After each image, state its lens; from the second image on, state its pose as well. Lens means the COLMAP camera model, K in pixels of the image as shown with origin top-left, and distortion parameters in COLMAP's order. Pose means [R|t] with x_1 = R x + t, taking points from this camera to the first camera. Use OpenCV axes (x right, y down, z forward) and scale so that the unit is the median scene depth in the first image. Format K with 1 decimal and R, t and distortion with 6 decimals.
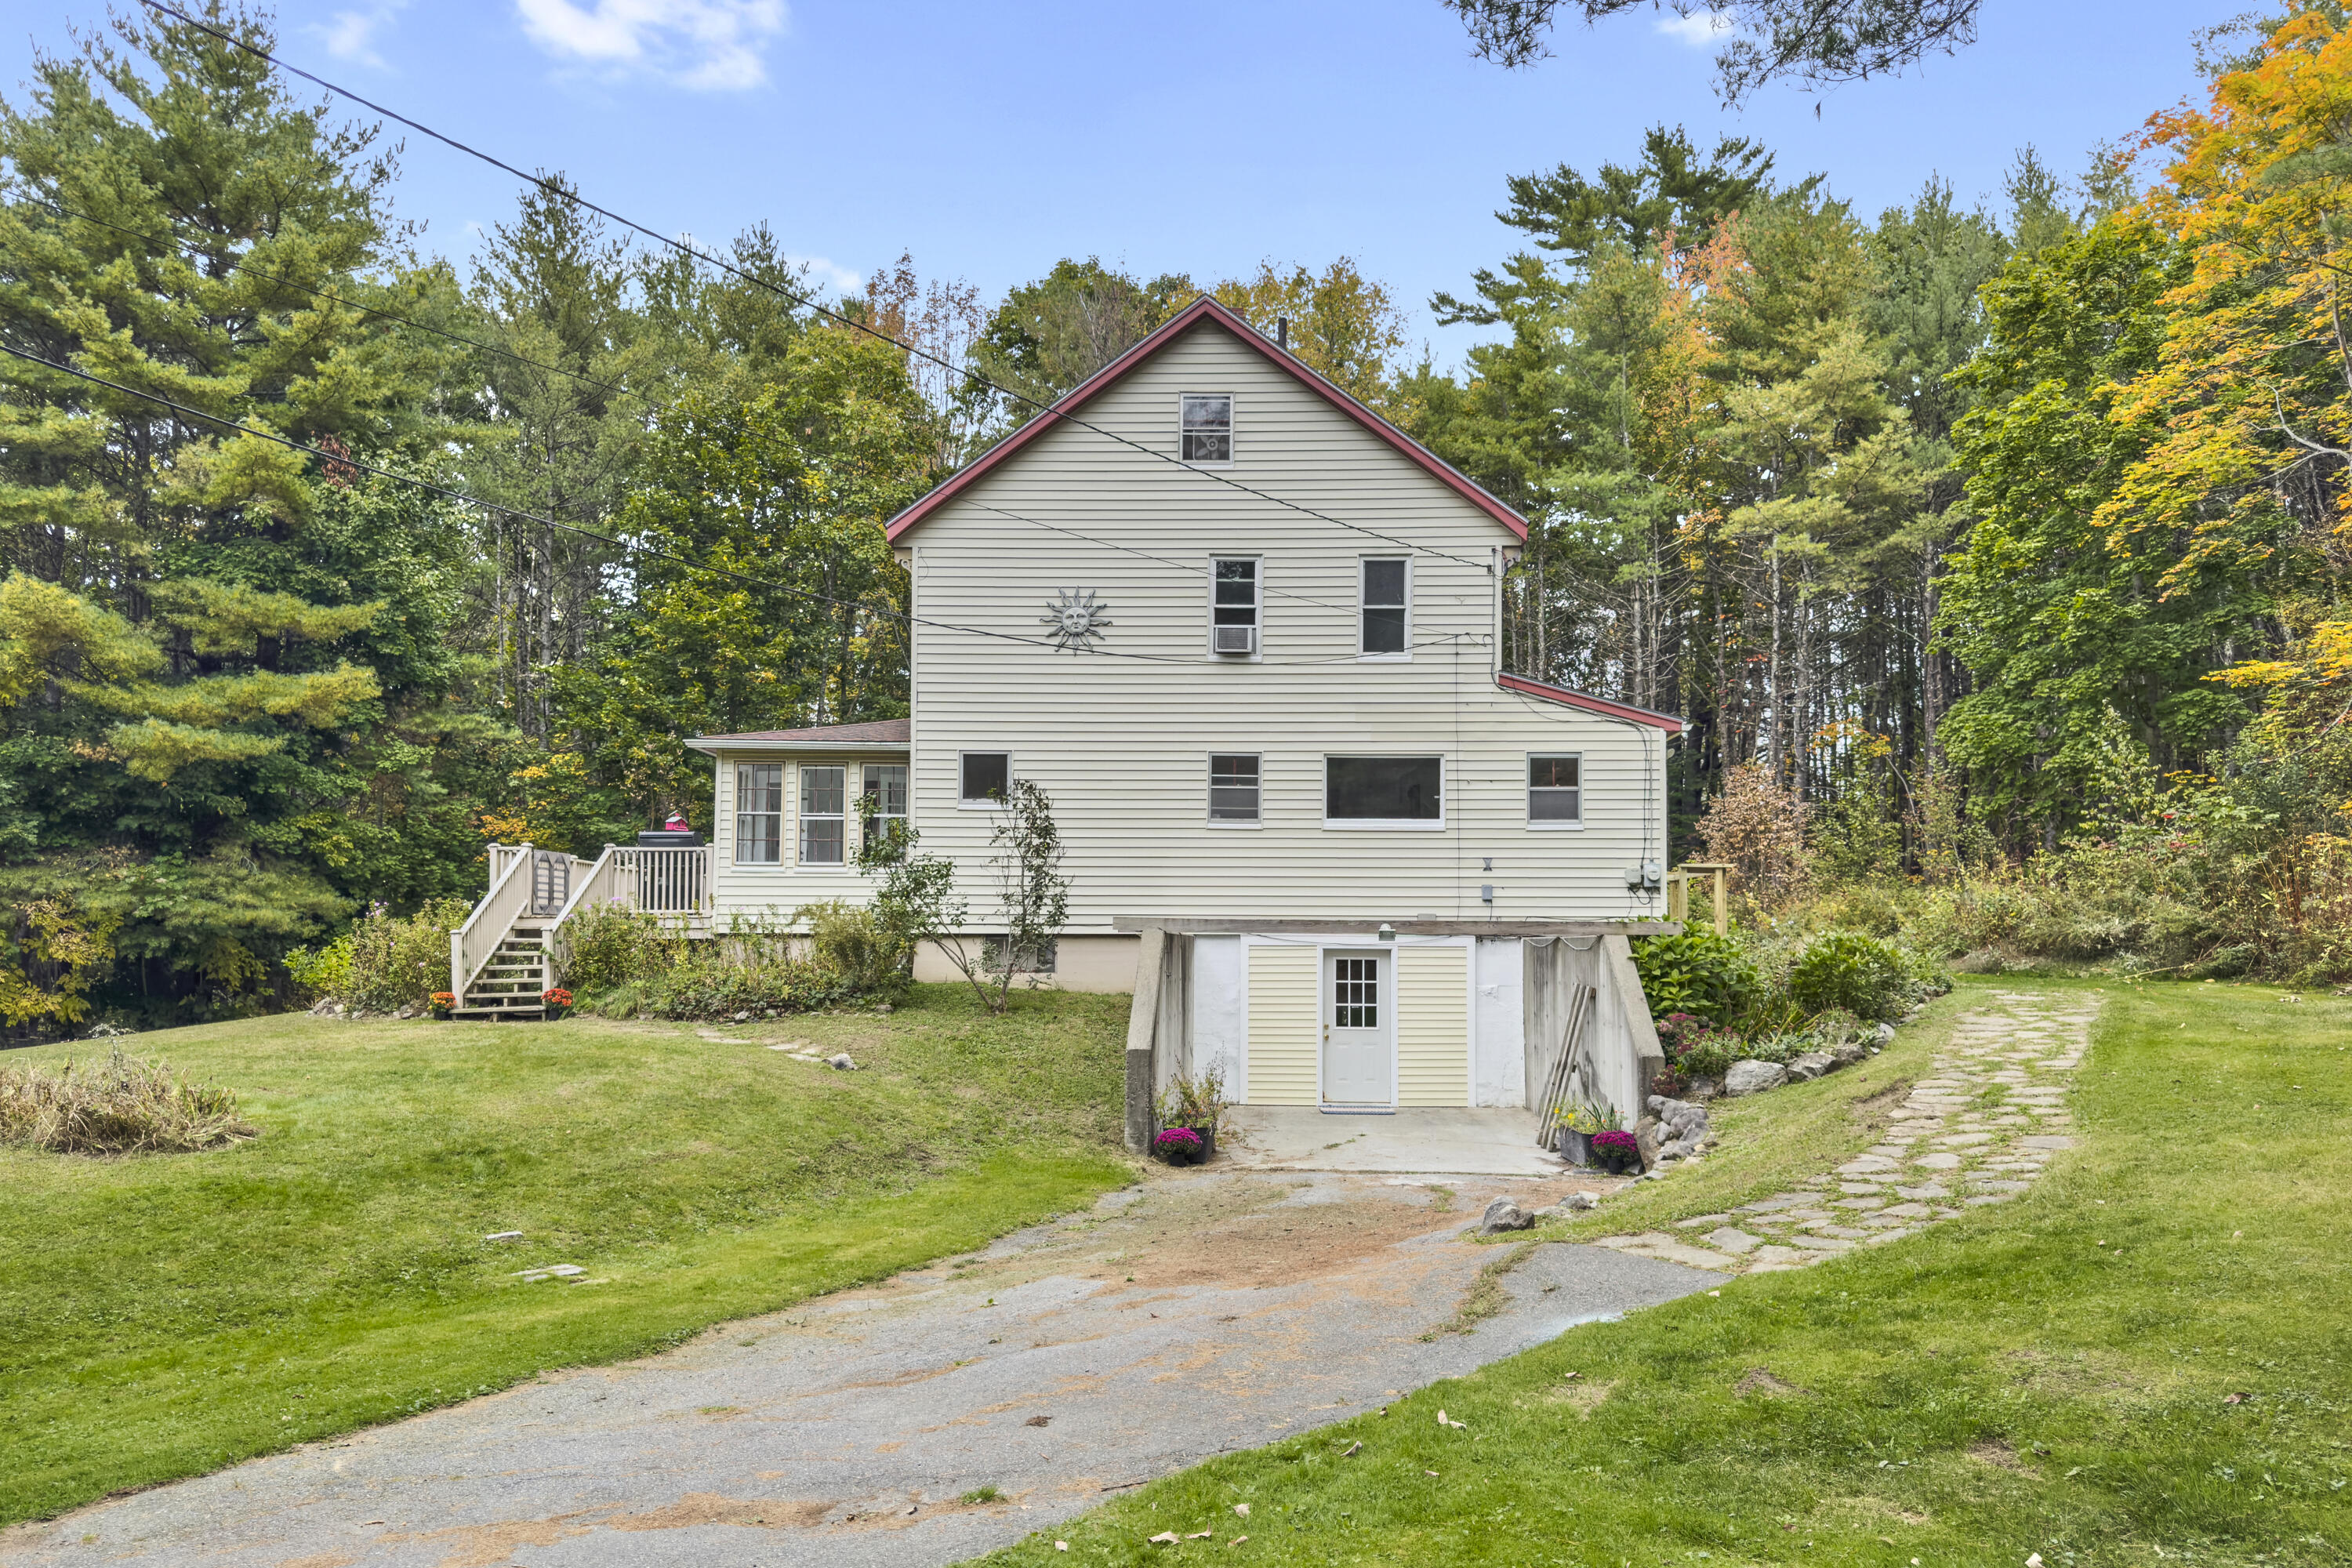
lens RADIAL K [[1650.9, 0, 1202.0], [0, 1650.9, 883.8], [0, 0, 1]] dist [0.063860, -0.090154]
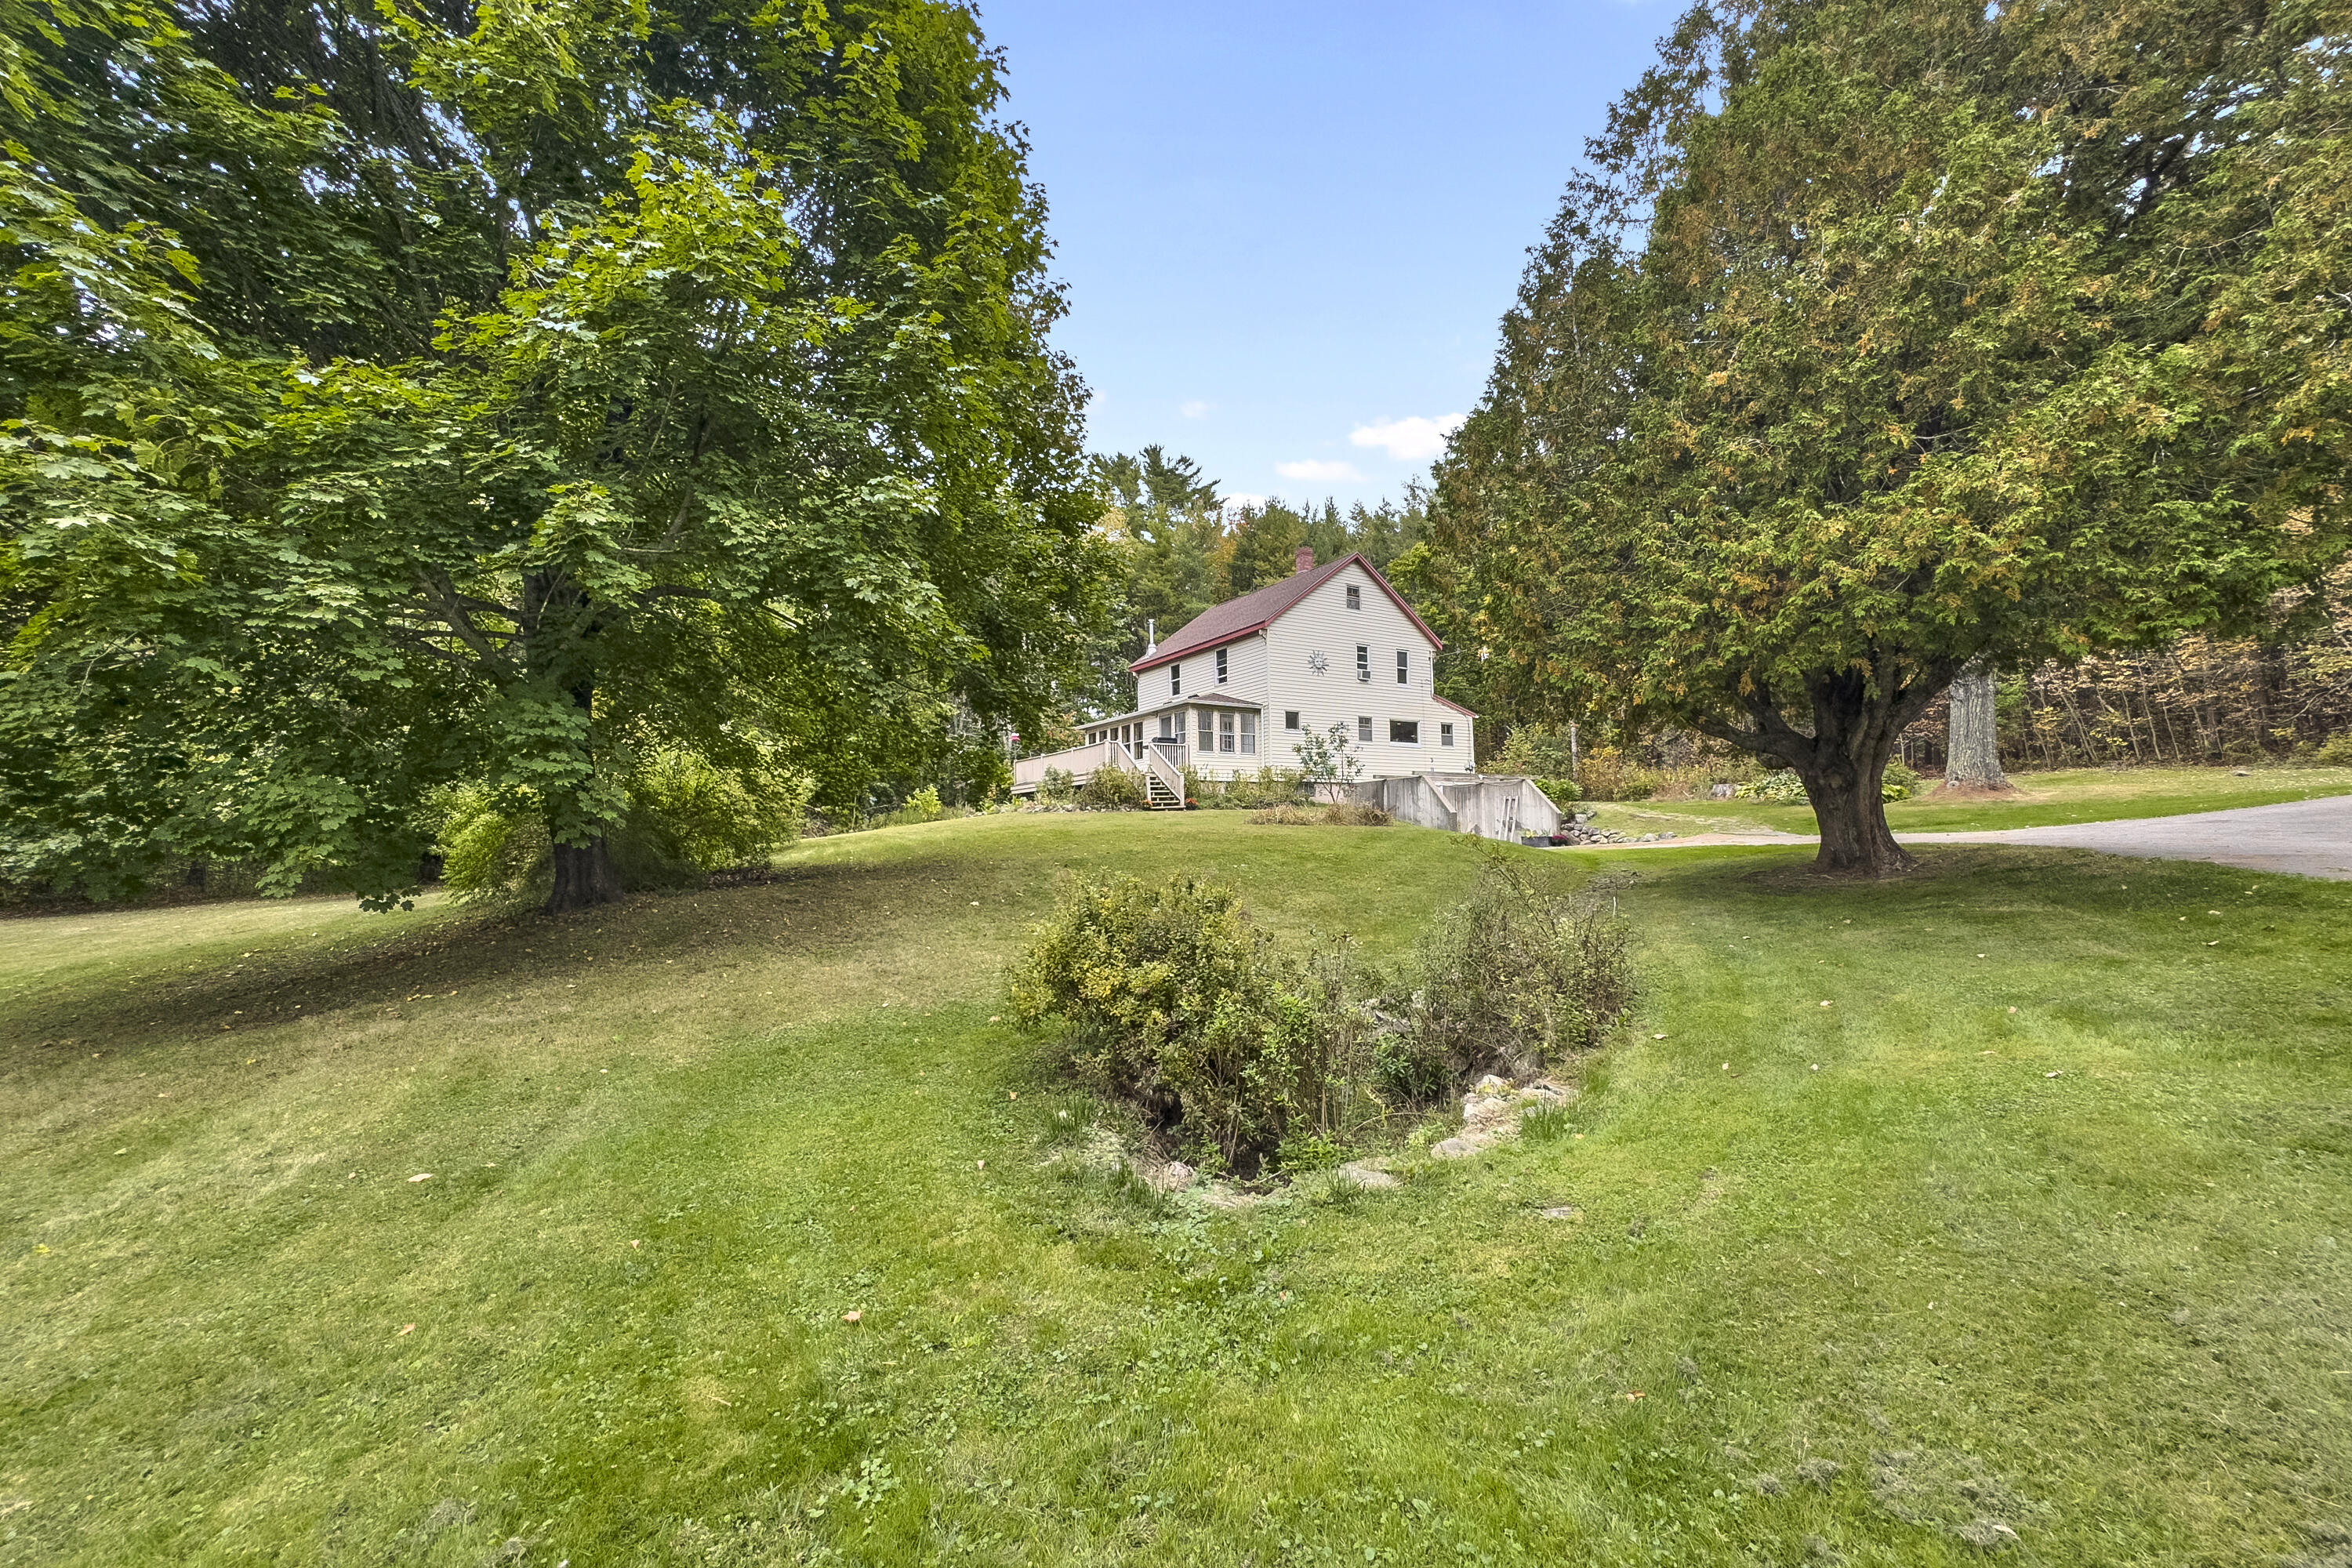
lens RADIAL K [[953.7, 0, 1176.0], [0, 953.7, 784.0], [0, 0, 1]] dist [-0.026109, 0.012216]
pose [[0.843473, 0.015394, 0.536951, -1.079069], [-0.000212, 0.999599, -0.028324, 0.076415], [-0.537172, 0.023777, 0.843138, -0.153604]]
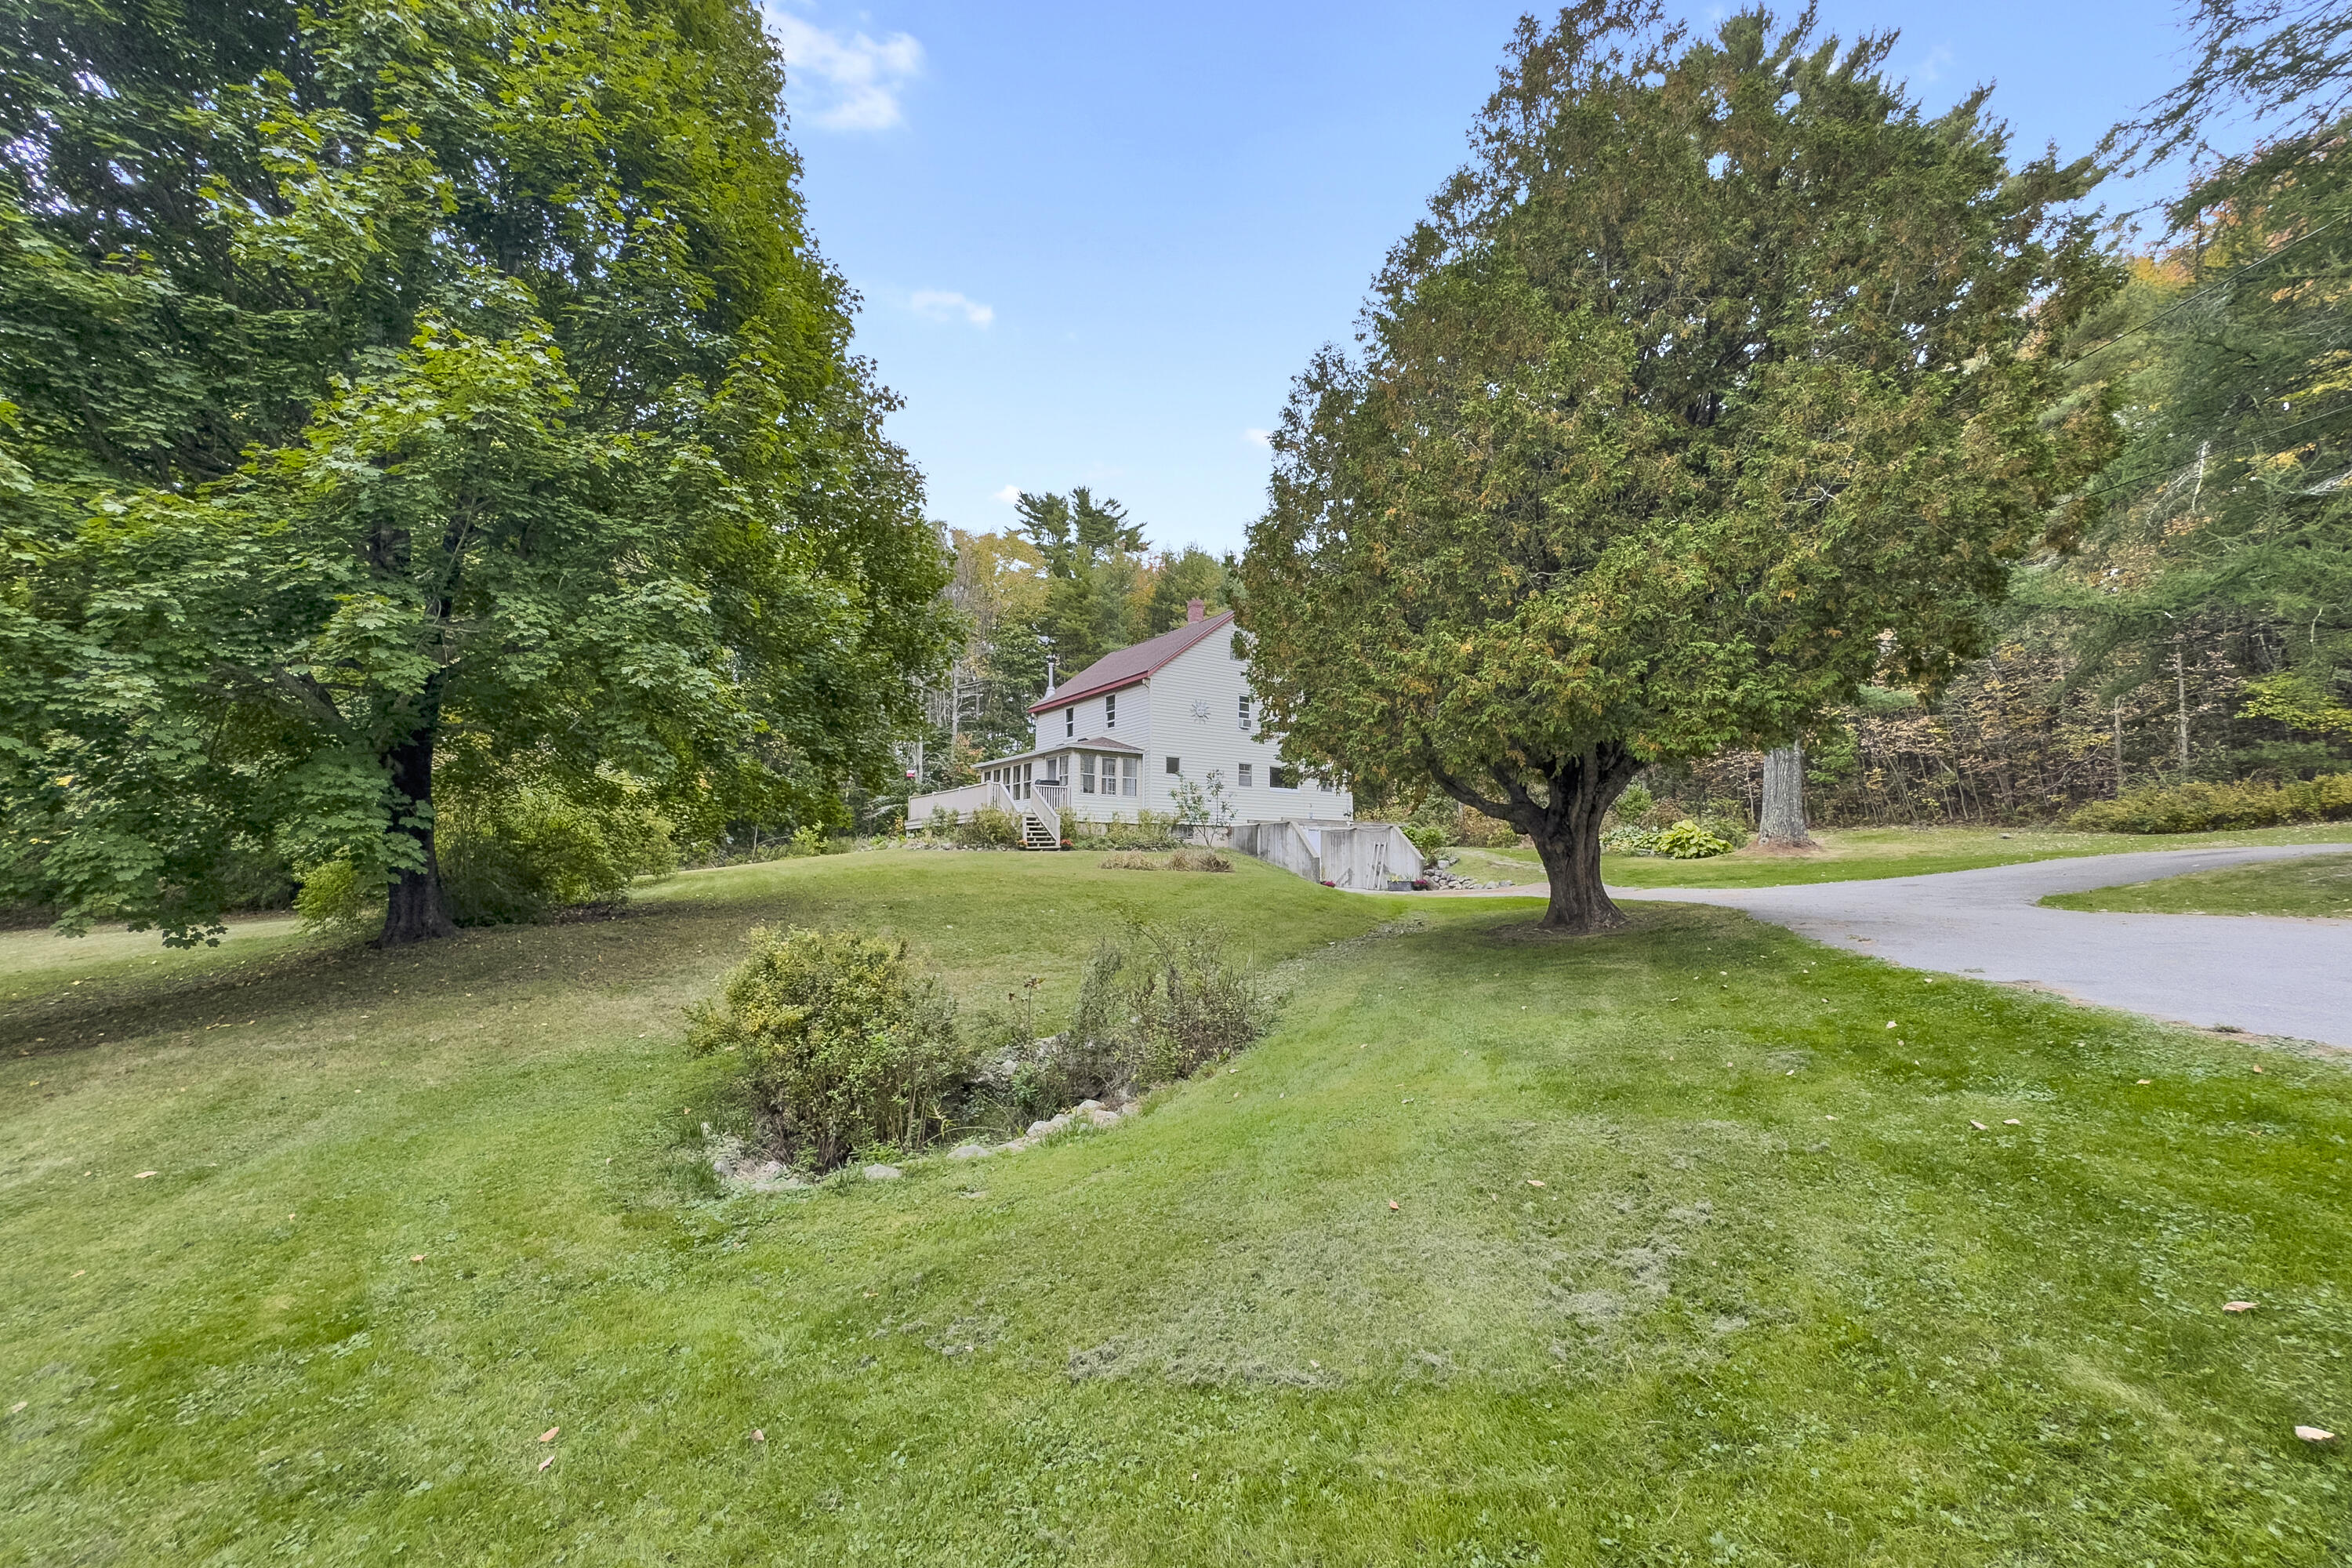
lens RADIAL K [[953.7, 0, 1176.0], [0, 953.7, 784.0], [0, 0, 1]] dist [-0.026109, 0.012216]
pose [[0.810602, 0.051879, 0.583294, -1.034496], [-0.020085, 0.997945, -0.060846, 0.060106], [-0.585252, 0.037606, 0.809979, -0.266125]]
